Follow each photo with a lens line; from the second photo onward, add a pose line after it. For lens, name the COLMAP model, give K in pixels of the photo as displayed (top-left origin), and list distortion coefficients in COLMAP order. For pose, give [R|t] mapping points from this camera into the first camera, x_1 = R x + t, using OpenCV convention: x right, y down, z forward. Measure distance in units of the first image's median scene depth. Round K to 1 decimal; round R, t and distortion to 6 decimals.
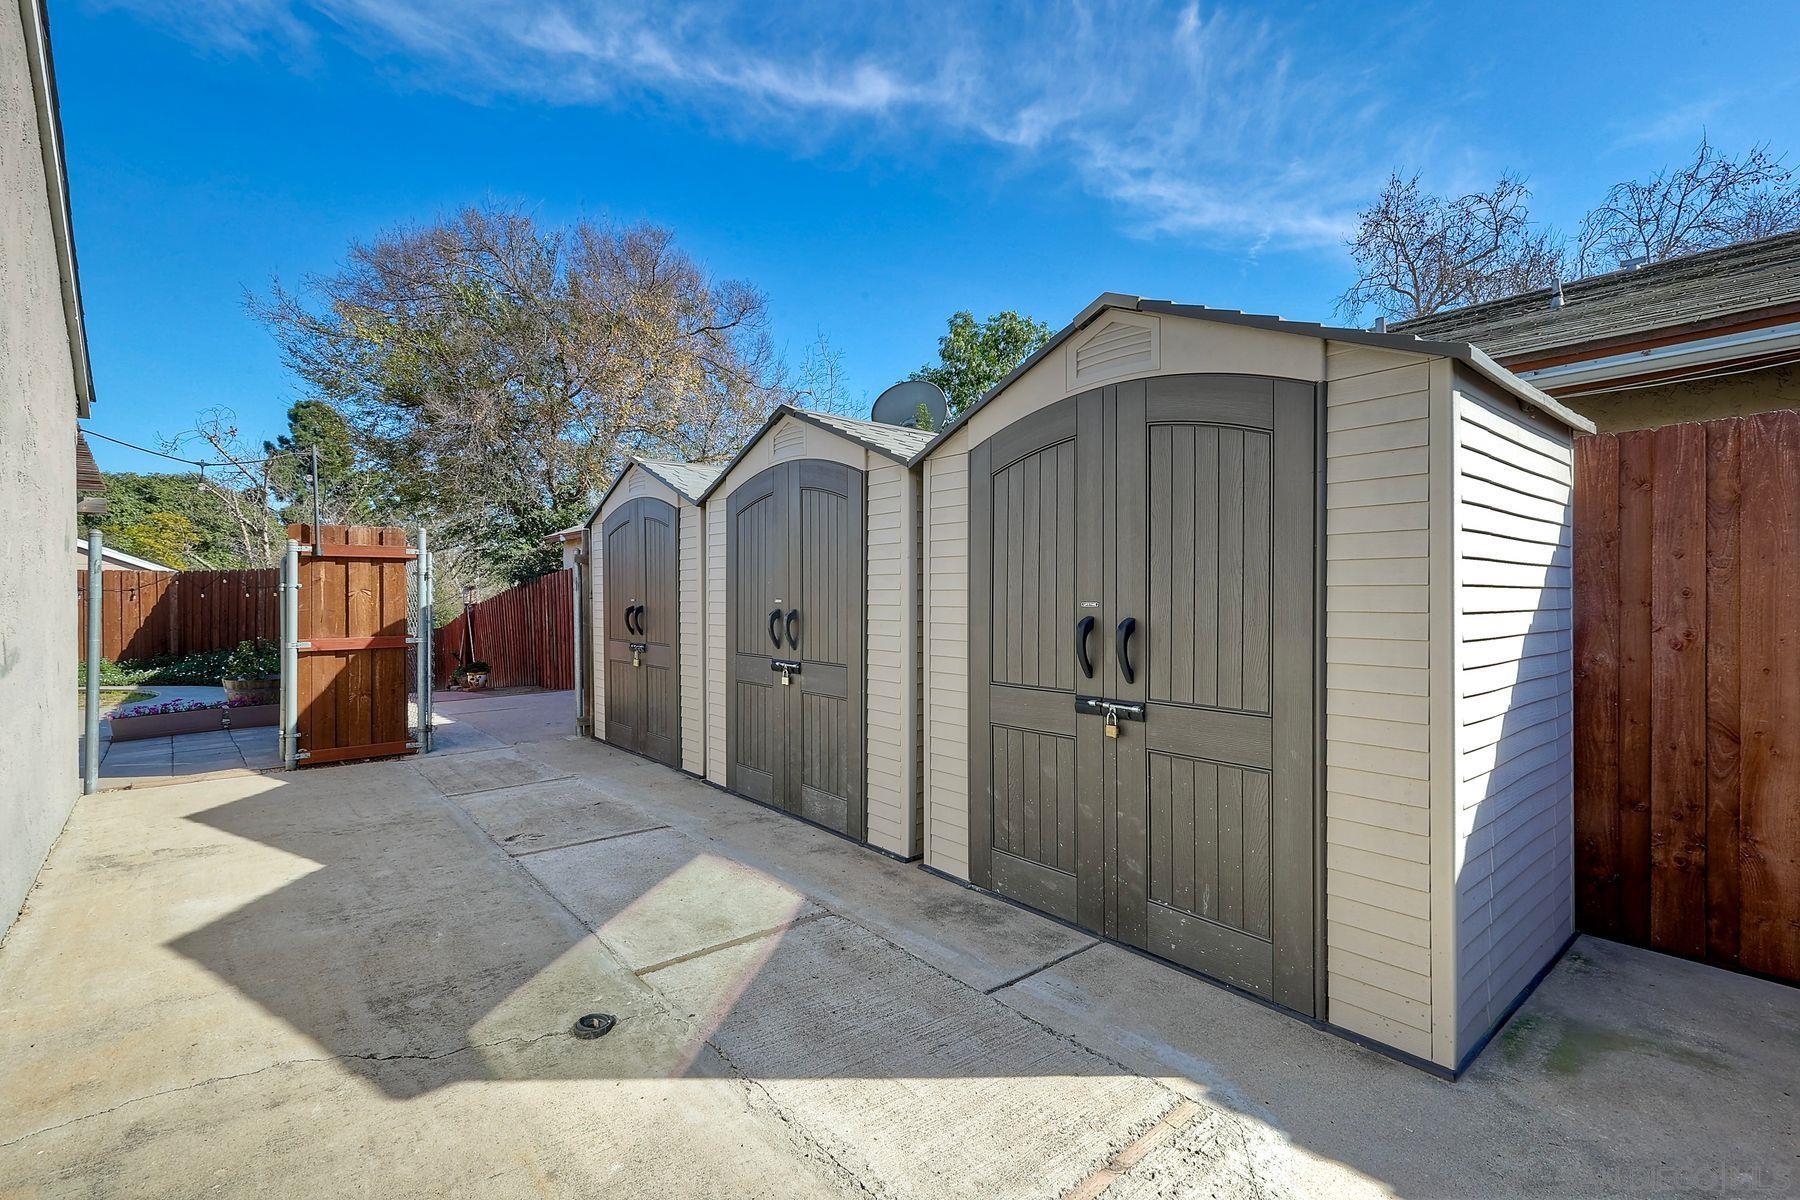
lens RADIAL K [[826.9, 0, 931.0], [0, 826.9, 602.5], [0, 0, 1]] dist [0.001416, 0.000141]
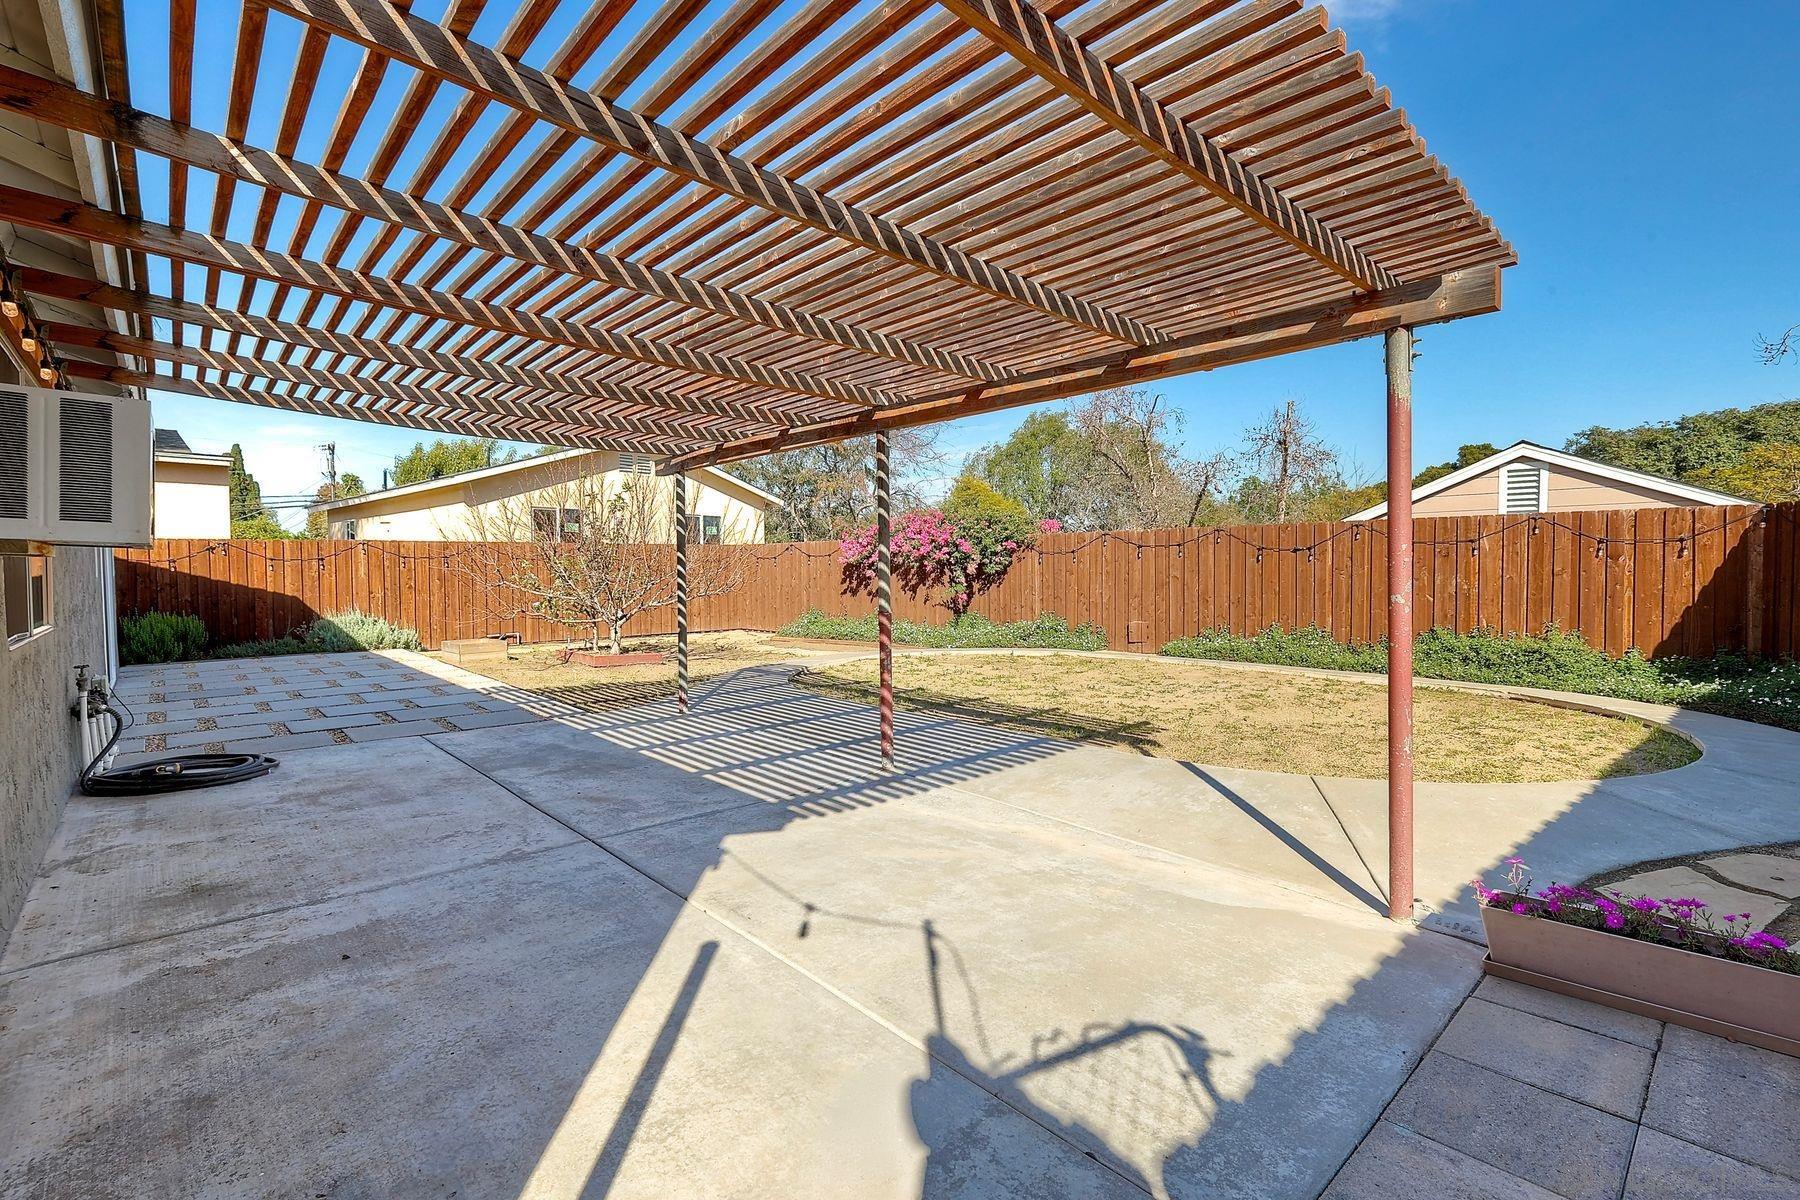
lens RADIAL K [[815.0, 0, 898.3], [0, 815.0, 591.1], [0, 0, 1]] dist [0.001007, -0.000224]
pose [[0.002392, 0.032054, -0.999483, -0.378247], [0.006381, 0.999465, 0.032069, -0.000672], [0.999977, -0.006455, 0.002186, 0.435180]]
